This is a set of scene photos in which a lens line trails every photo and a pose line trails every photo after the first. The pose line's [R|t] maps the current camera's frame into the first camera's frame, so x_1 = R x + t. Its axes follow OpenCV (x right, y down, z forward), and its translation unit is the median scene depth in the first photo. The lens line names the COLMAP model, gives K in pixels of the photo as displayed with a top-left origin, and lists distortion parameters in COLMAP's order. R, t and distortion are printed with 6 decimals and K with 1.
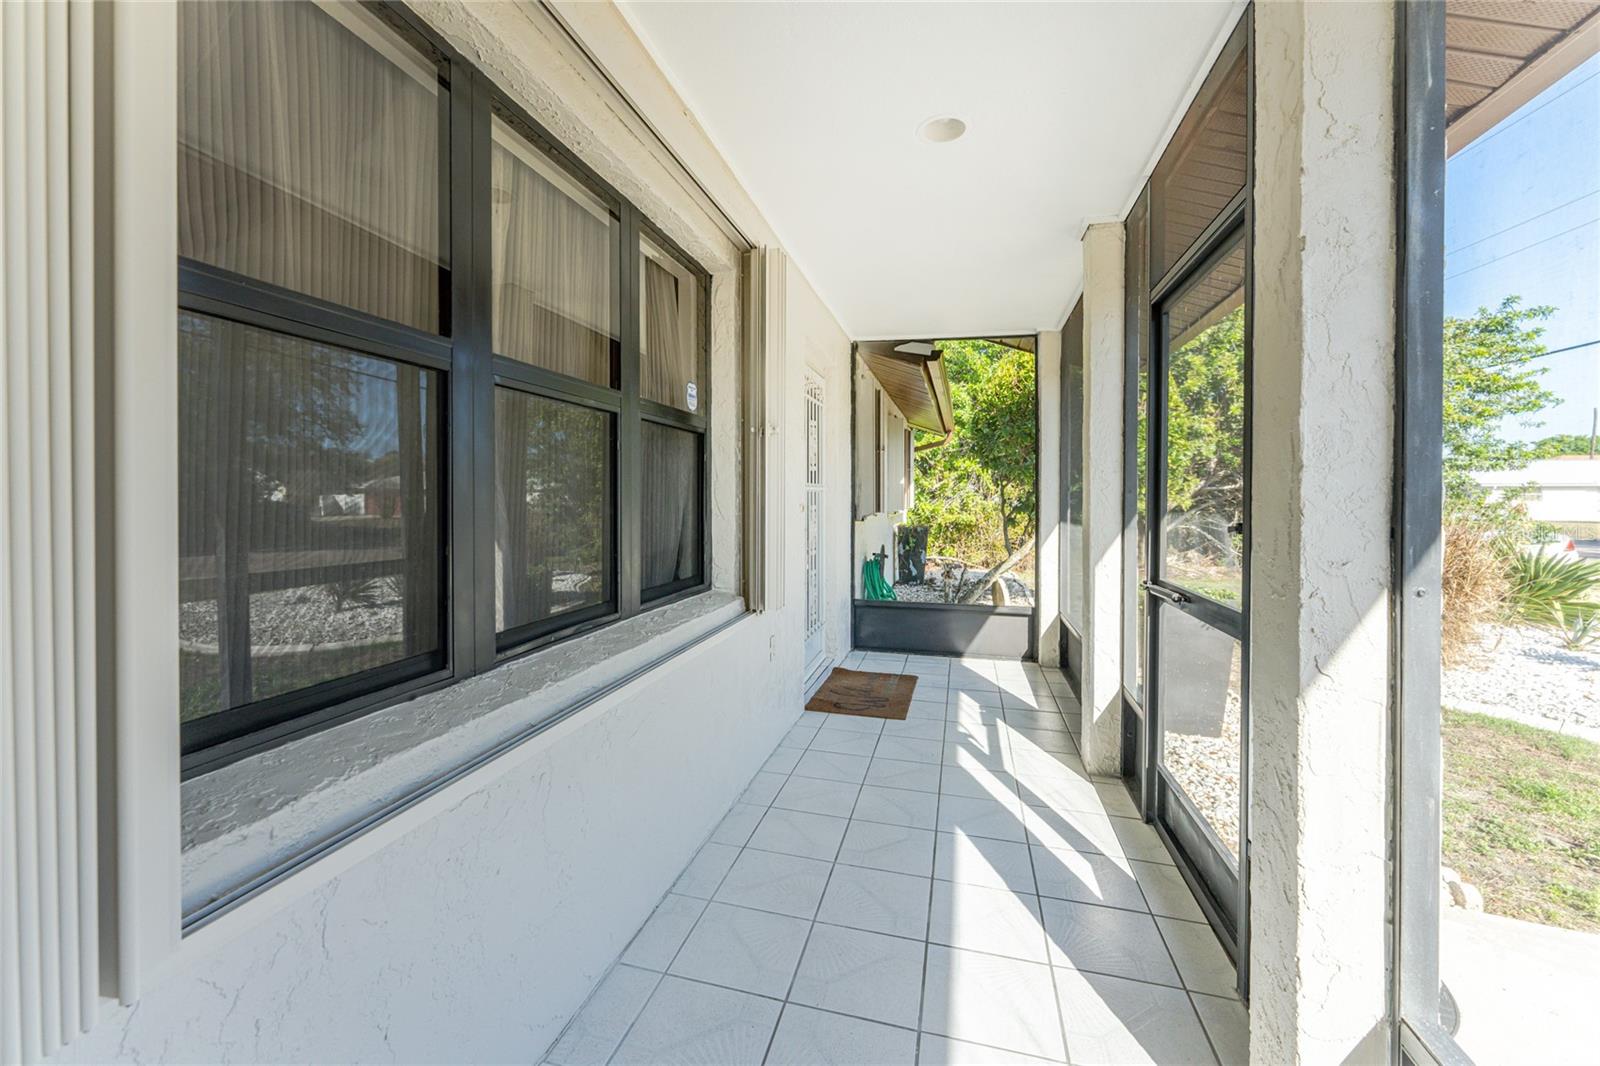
lens RADIAL K [[666.6, 0, 776.4], [0, 666.6, 500.8], [0, 0, 1]] dist [-0.001677, -0.000027]
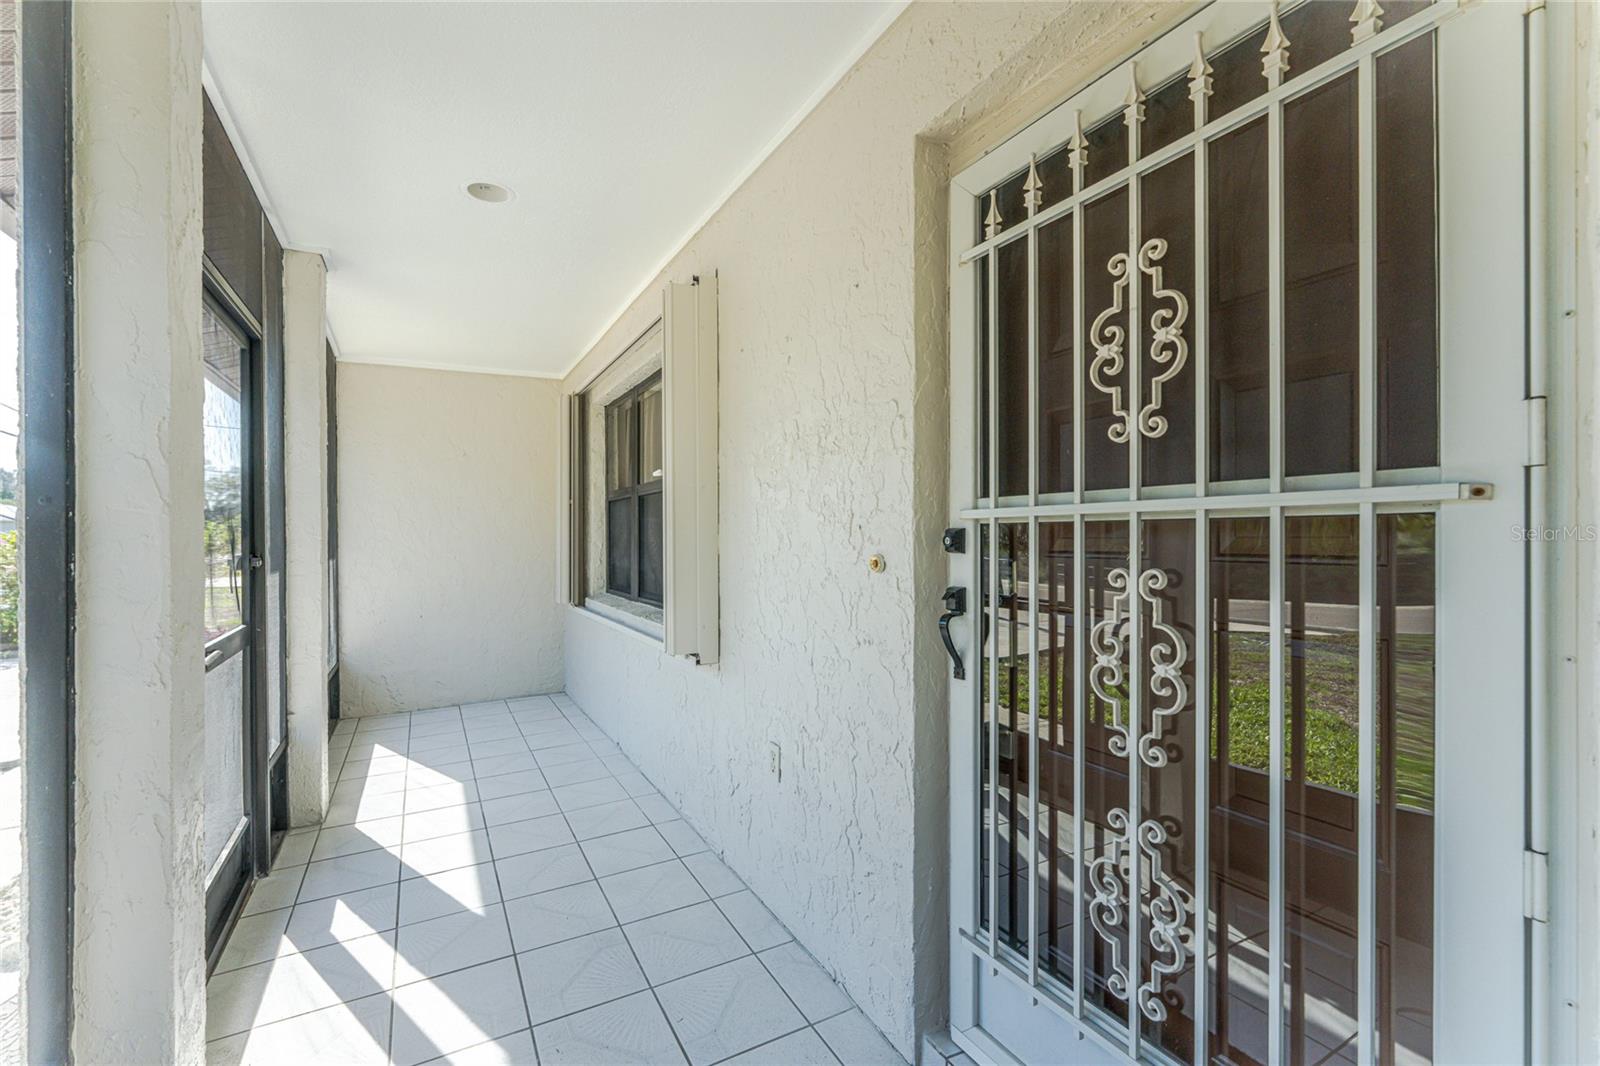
lens RADIAL K [[666.6, 0, 803.9], [0, 666.6, 543.0], [0, 0, 1]] dist [-0.001677, -0.000027]
pose [[-0.697996, 0.004140, -0.716090, 0.655858], [-0.006384, 0.999908, 0.012004, -0.032161], [0.716073, 0.012950, -0.697905, 2.081386]]
